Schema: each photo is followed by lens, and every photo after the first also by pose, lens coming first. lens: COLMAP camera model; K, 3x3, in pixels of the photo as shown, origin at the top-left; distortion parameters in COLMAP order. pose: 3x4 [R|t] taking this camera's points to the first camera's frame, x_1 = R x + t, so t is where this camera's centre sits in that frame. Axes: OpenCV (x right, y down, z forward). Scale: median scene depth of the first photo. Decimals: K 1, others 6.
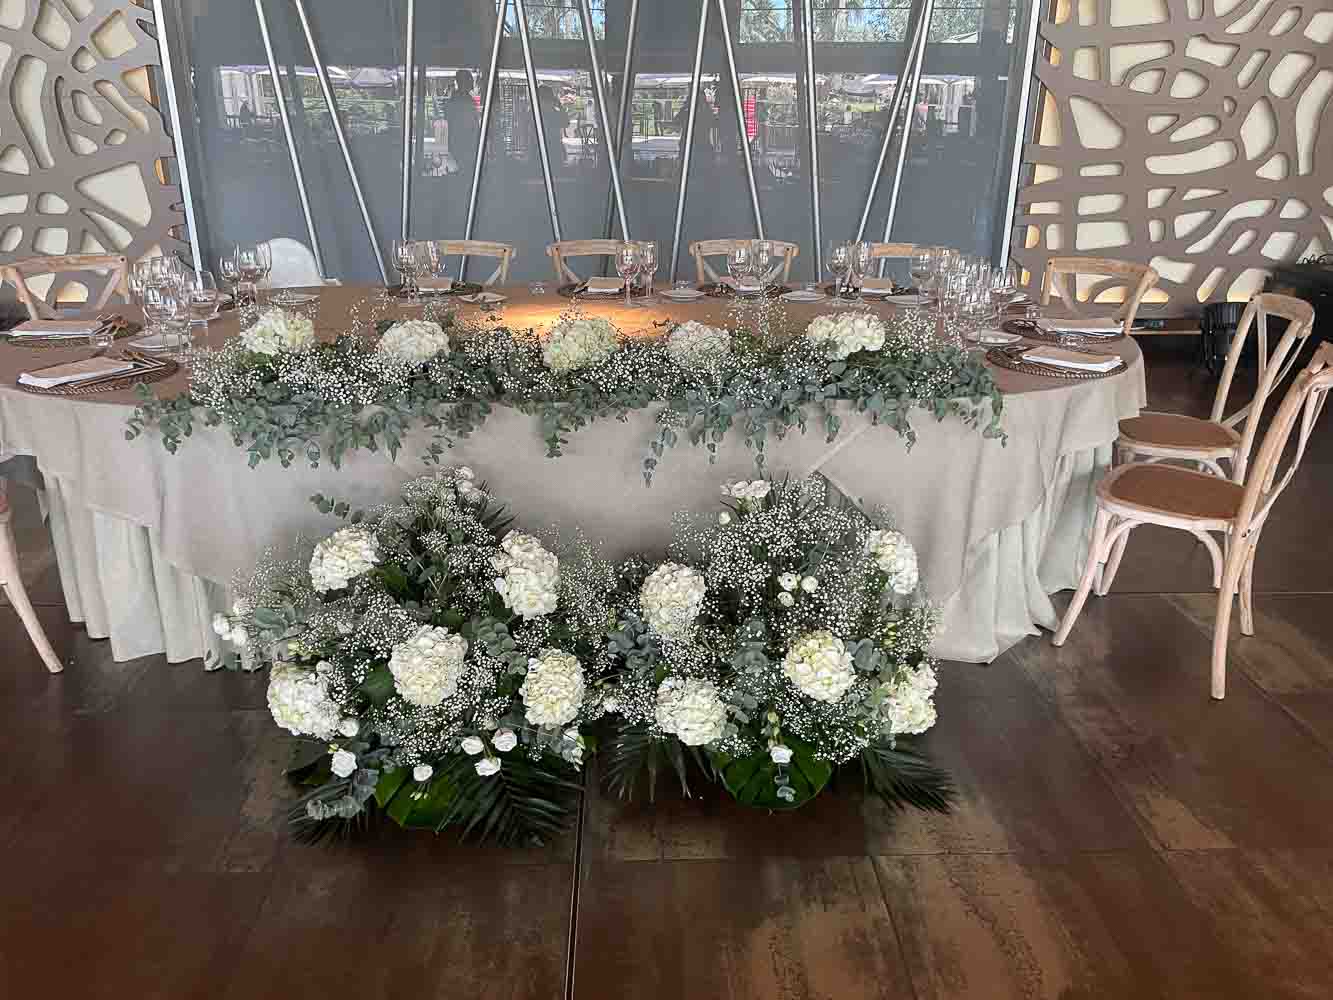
lens RADIAL K [[997.3, 0, 659.4], [0, 997.3, 494.9], [0, 0, 1]] dist [0.093224, -0.128670]
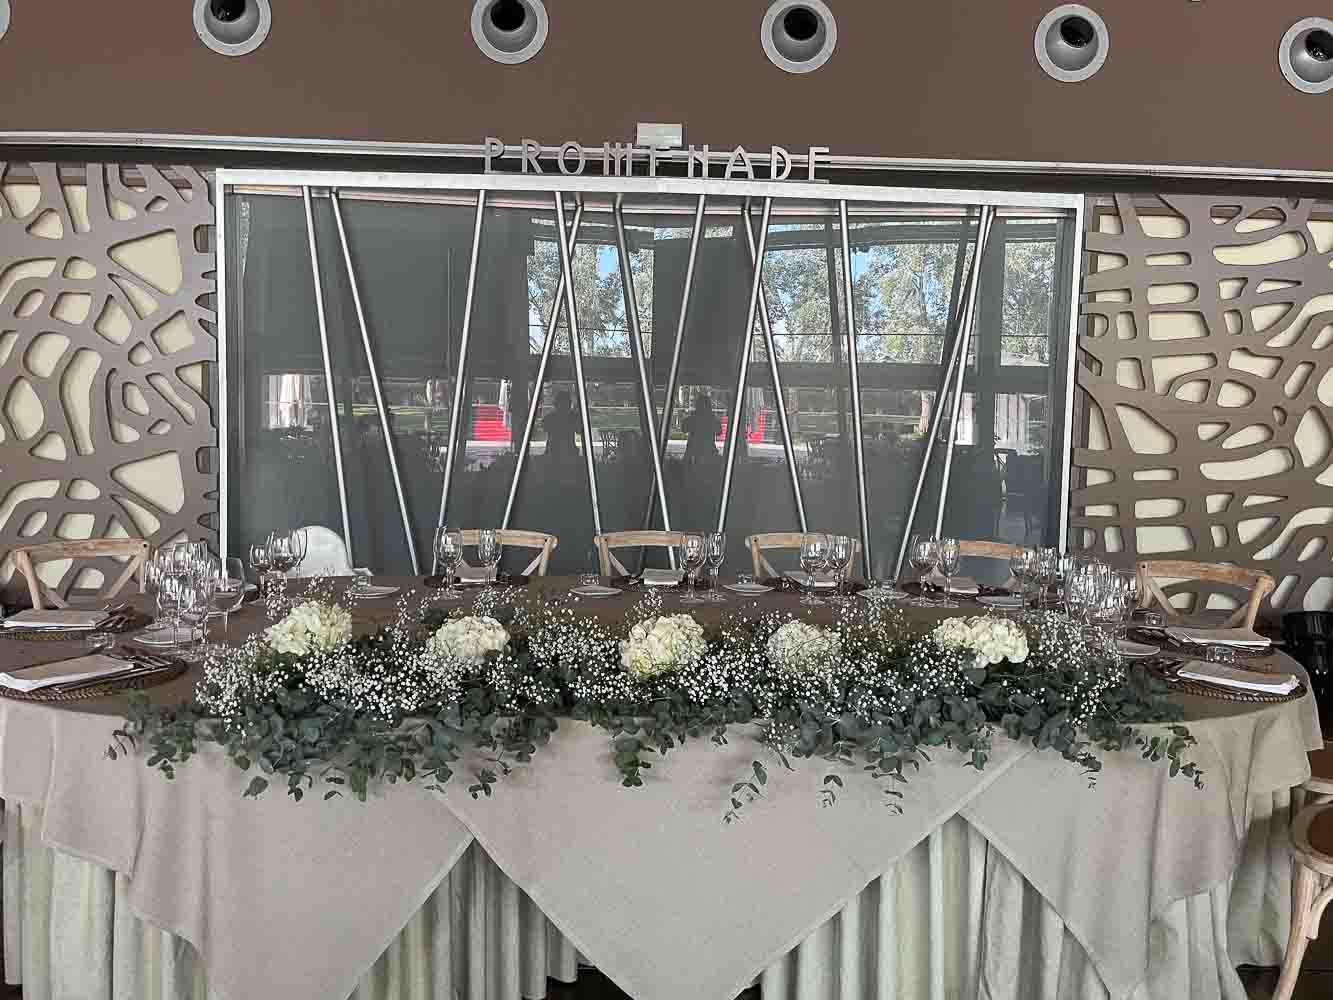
lens RADIAL K [[997.3, 0, 659.4], [0, 997.3, 494.9], [0, 0, 1]] dist [0.093224, -0.128670]
pose [[0.999797, 0.016755, -0.011196, -0.051276], [-0.019256, 0.958137, -0.285661, -0.021596], [0.005941, 0.285819, 0.958265, 0.105439]]
